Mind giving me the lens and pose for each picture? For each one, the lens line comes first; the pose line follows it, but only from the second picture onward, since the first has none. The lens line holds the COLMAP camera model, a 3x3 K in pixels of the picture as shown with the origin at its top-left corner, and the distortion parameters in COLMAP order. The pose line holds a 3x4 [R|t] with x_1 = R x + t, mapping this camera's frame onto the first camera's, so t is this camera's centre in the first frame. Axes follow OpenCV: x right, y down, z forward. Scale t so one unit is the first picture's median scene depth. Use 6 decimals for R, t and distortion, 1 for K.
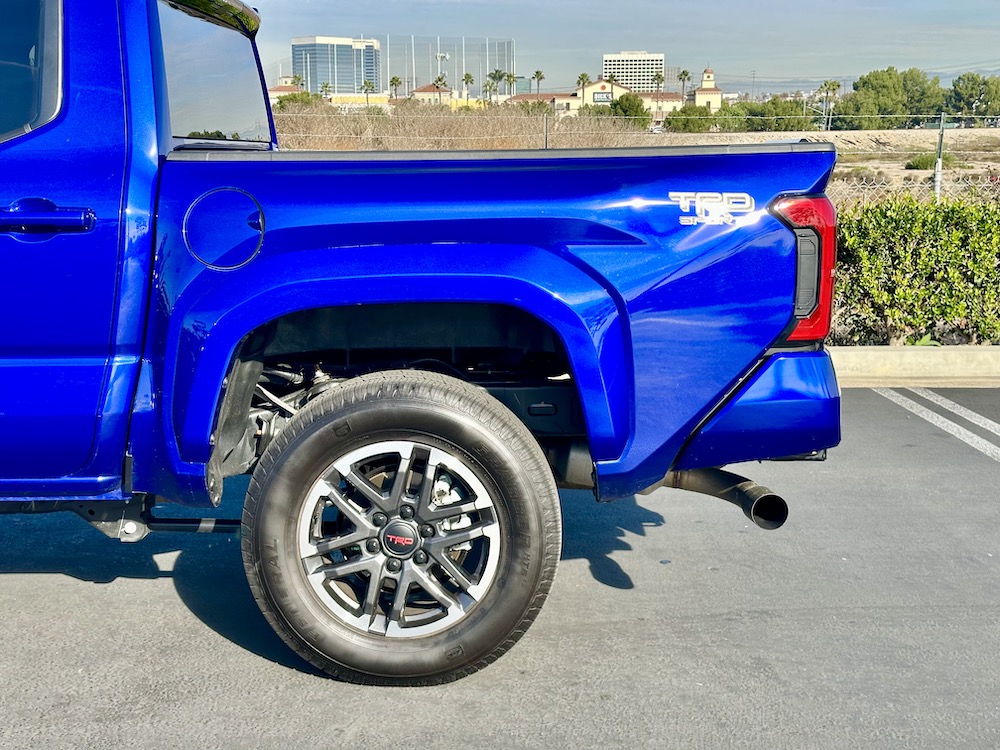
lens RADIAL K [[1381.1, 0, 491.1], [0, 1381.1, 375.3], [0, 0, 1]] dist [0.146846, 0.000000]
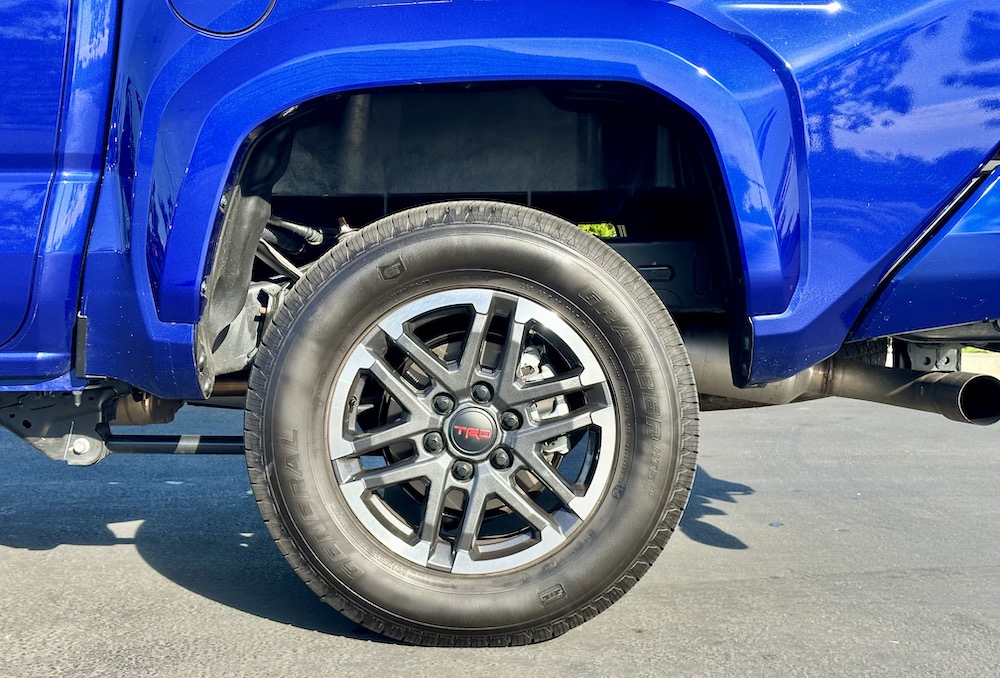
lens RADIAL K [[1451.9, 0, 508.8], [0, 1451.9, 340.4], [0, 0, 1]] dist [0.146028, 0.000000]
pose [[0.999323, -0.005358, 0.036412, -0.073141], [0.007855, 0.997600, -0.068788, 0.121543], [-0.035956, 0.069027, 0.996967, 0.259708]]
